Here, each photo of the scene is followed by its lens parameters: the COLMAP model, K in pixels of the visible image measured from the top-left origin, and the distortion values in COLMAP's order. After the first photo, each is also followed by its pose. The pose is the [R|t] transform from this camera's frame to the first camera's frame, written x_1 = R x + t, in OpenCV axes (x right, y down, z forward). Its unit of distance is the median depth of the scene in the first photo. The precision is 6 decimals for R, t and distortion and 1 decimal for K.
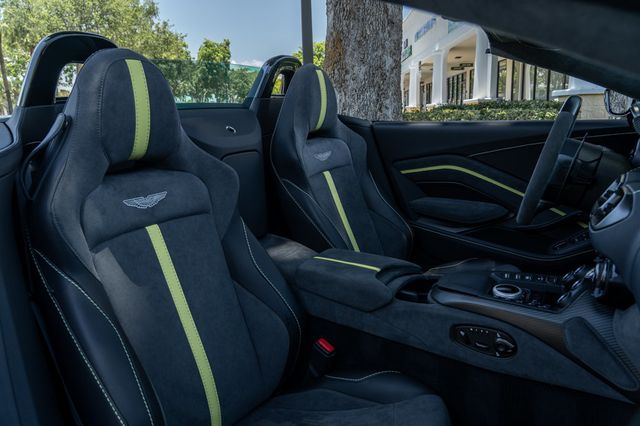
lens RADIAL K [[453.8, 0, 320.0], [0, 453.8, 213.0], [0, 0, 1]] dist [-0.005373, 0.001068]
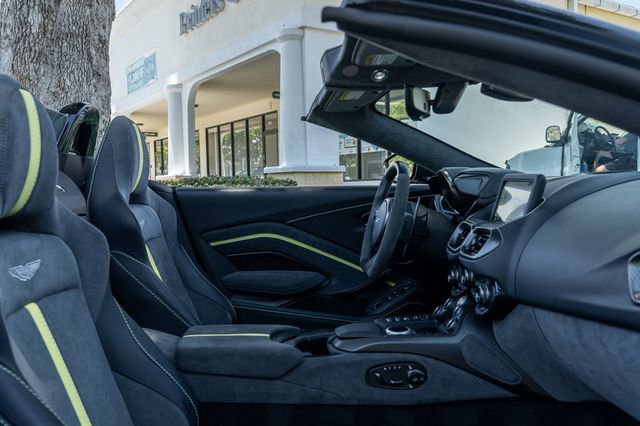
lens RADIAL K [[609.5, 0, 320.0], [0, 609.5, 213.0], [0, 0, 1]] dist [0.047955, 0.005500]
pose [[0.812399, -0.008208, 0.583044, -0.475655], [0.118189, 0.981464, -0.150865, 0.074702], [-0.570999, 0.191472, 0.798310, -0.094372]]
